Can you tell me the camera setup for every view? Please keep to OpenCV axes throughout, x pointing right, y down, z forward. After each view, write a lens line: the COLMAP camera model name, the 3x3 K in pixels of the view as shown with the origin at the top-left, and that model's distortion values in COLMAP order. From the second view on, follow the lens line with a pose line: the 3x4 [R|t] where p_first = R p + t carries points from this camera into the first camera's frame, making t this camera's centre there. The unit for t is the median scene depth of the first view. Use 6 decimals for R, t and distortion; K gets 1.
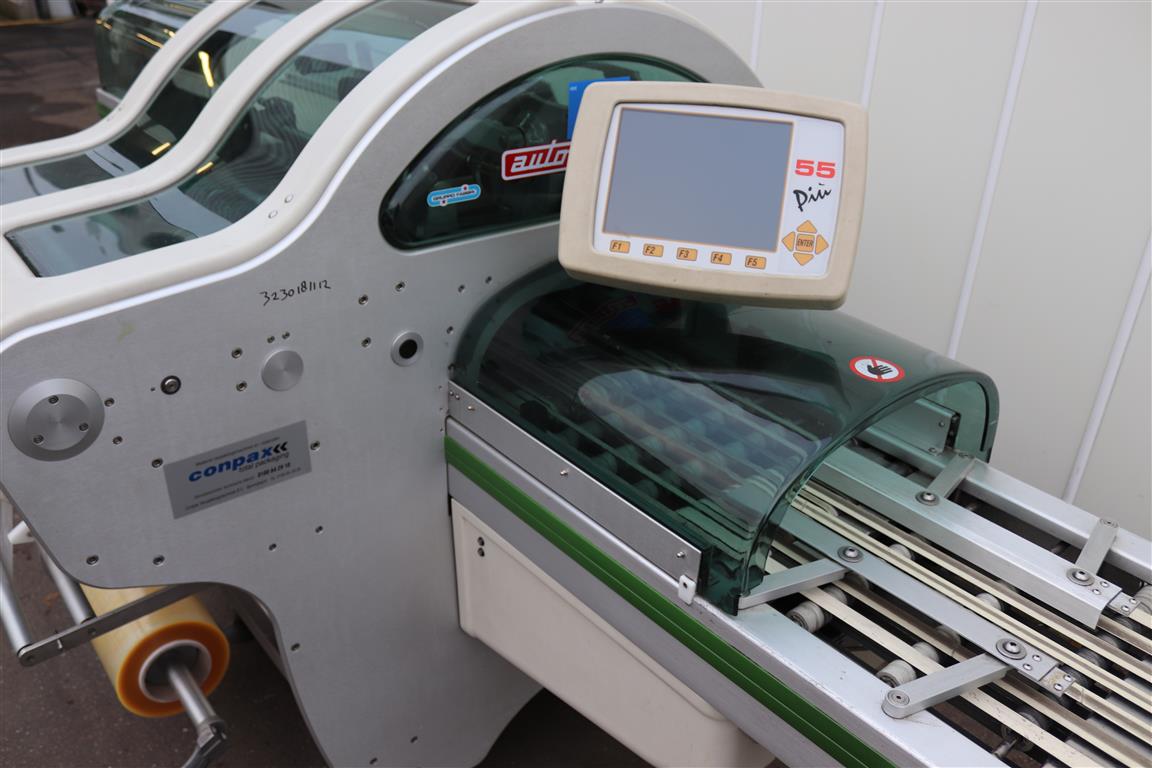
lens RADIAL K [[979.2, 0, 578.8], [0, 979.2, 398.6], [0, 0, 1]] dist [-0.165523, 0.149068]
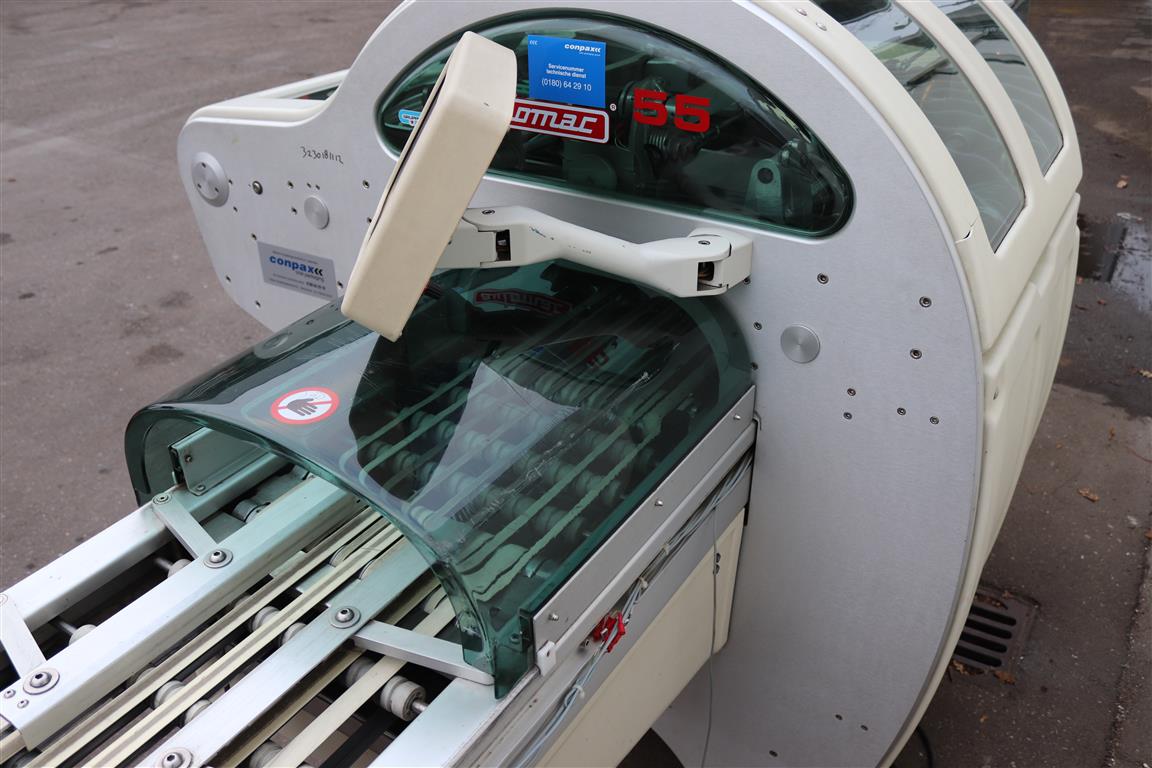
lens RADIAL K [[979.2, 0, 578.8], [0, 979.2, 398.6], [0, 0, 1]] dist [-0.165523, 0.149068]
pose [[0.305151, 0.450577, -0.838966, 0.992904], [-0.422622, 0.853553, 0.304693, -0.357169], [0.853389, 0.261588, 0.450886, 0.777561]]
